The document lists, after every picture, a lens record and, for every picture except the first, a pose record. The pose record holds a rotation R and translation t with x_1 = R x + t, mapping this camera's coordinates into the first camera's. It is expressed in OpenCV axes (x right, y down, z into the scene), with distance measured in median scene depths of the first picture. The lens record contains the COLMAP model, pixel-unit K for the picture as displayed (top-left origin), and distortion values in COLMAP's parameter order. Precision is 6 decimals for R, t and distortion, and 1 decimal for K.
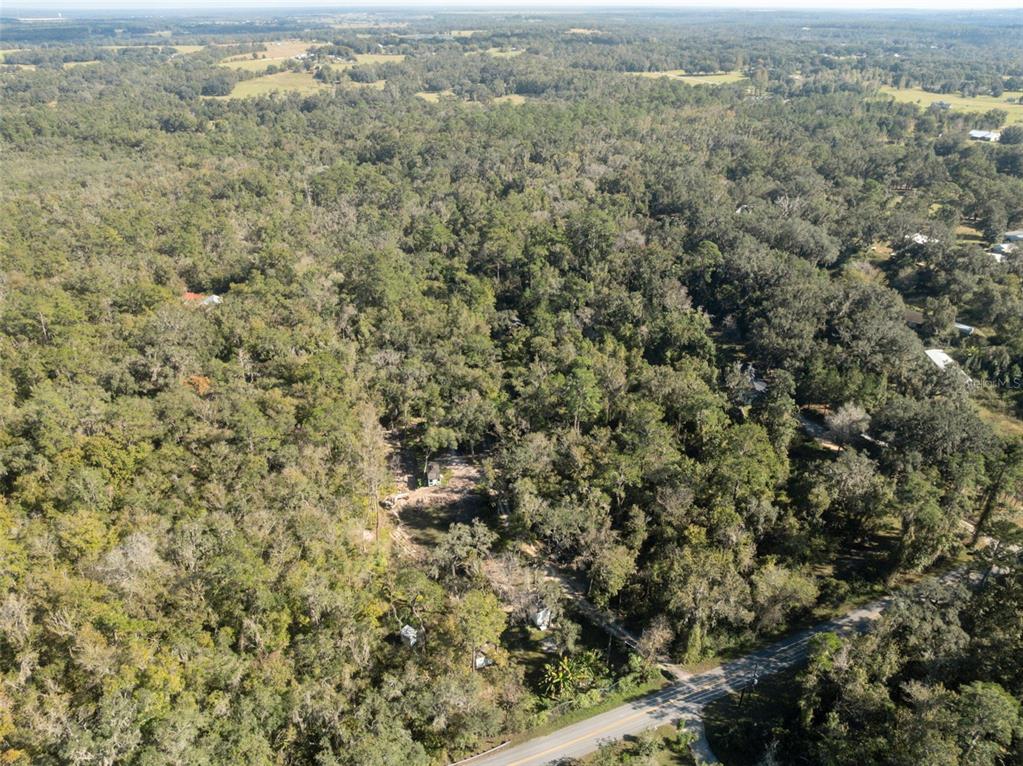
lens RADIAL K [[722.8, 0, 511.5], [0, 722.8, 383.0], [0, 0, 1]] dist [-0.025736, -0.001992]
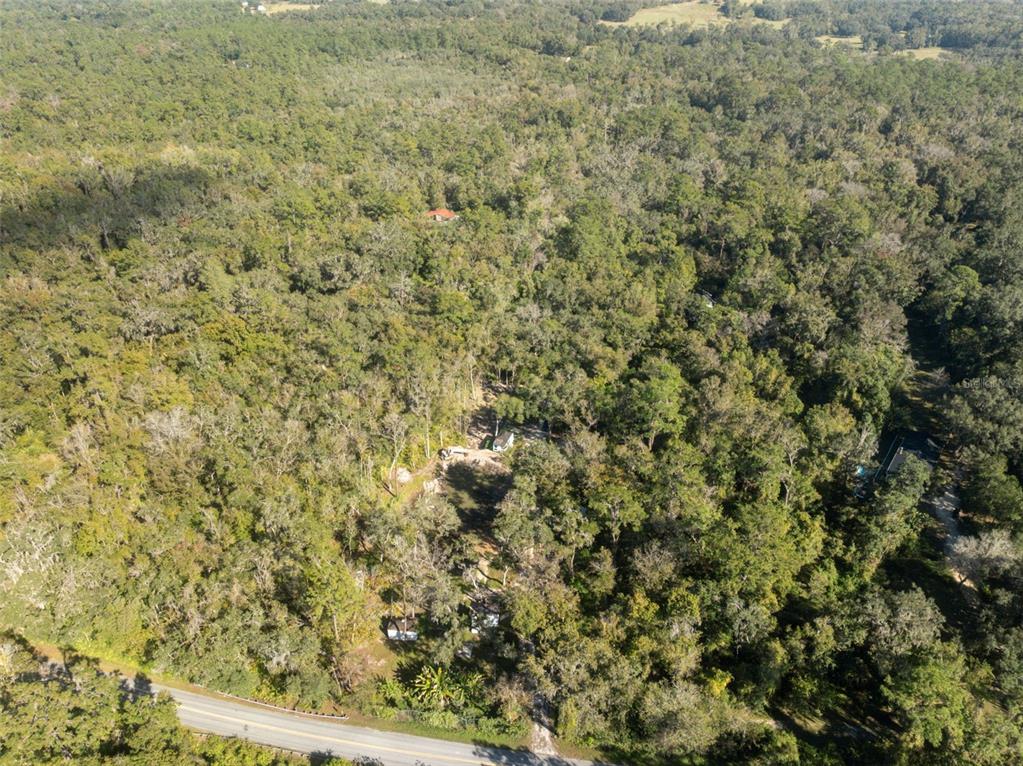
lens RADIAL K [[717.5, 0, 507.4], [0, 717.5, 401.0], [0, 0, 1]] dist [-0.050841, 0.032767]
pose [[0.850835, 0.296023, -0.434109, 0.309179], [-0.249190, 0.954704, 0.162619, -0.085237], [0.462585, -0.030186, 0.886061, 0.158422]]
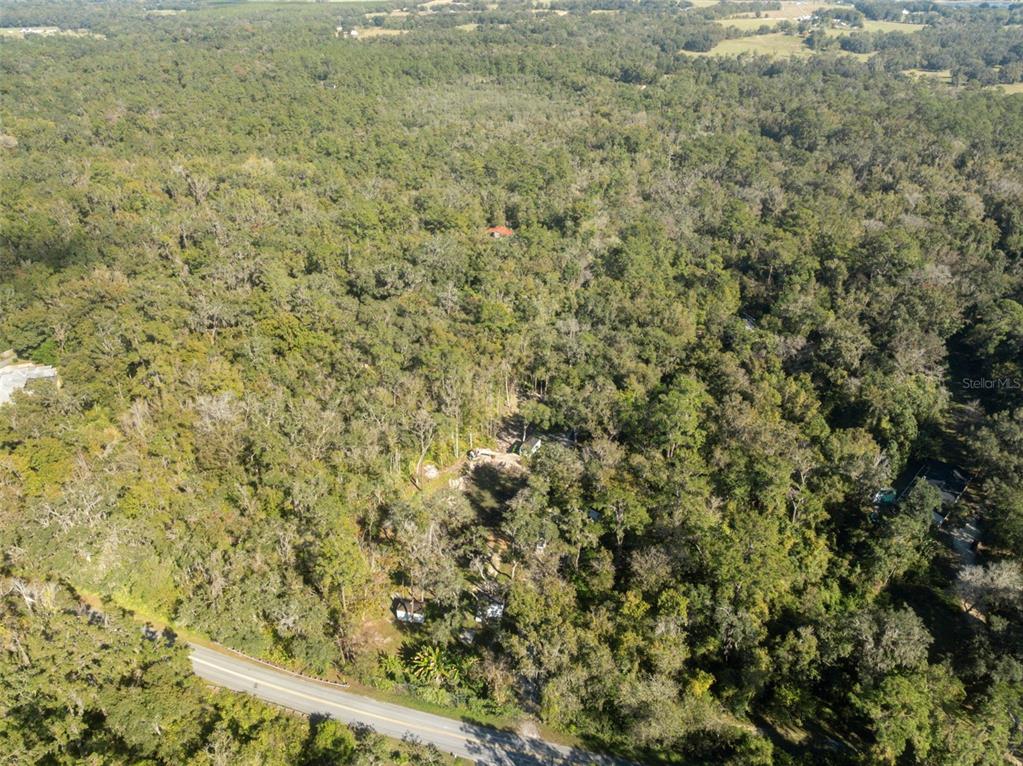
lens RADIAL K [[717.5, 0, 507.4], [0, 717.5, 401.0], [0, 0, 1]] dist [-0.050841, 0.032767]
pose [[0.787320, 0.331925, -0.519569, 0.376651], [-0.293390, 0.942884, 0.157774, -0.083368], [0.542263, 0.028217, 0.839735, 0.151432]]
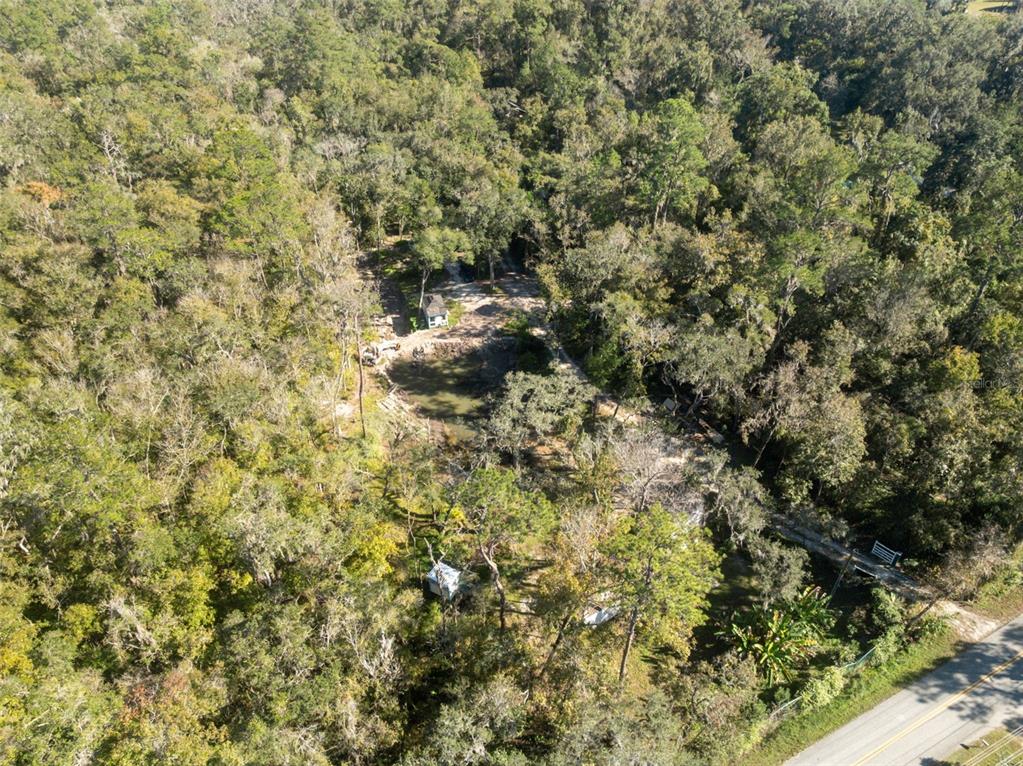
lens RADIAL K [[717.5, 0, 507.4], [0, 717.5, 401.0], [0, 0, 1]] dist [-0.050841, 0.032767]
pose [[0.995891, -0.057205, 0.070201, -0.096761], [0.042723, 0.980317, 0.192753, 0.089815], [-0.079845, -0.188962, 0.978733, 0.381448]]
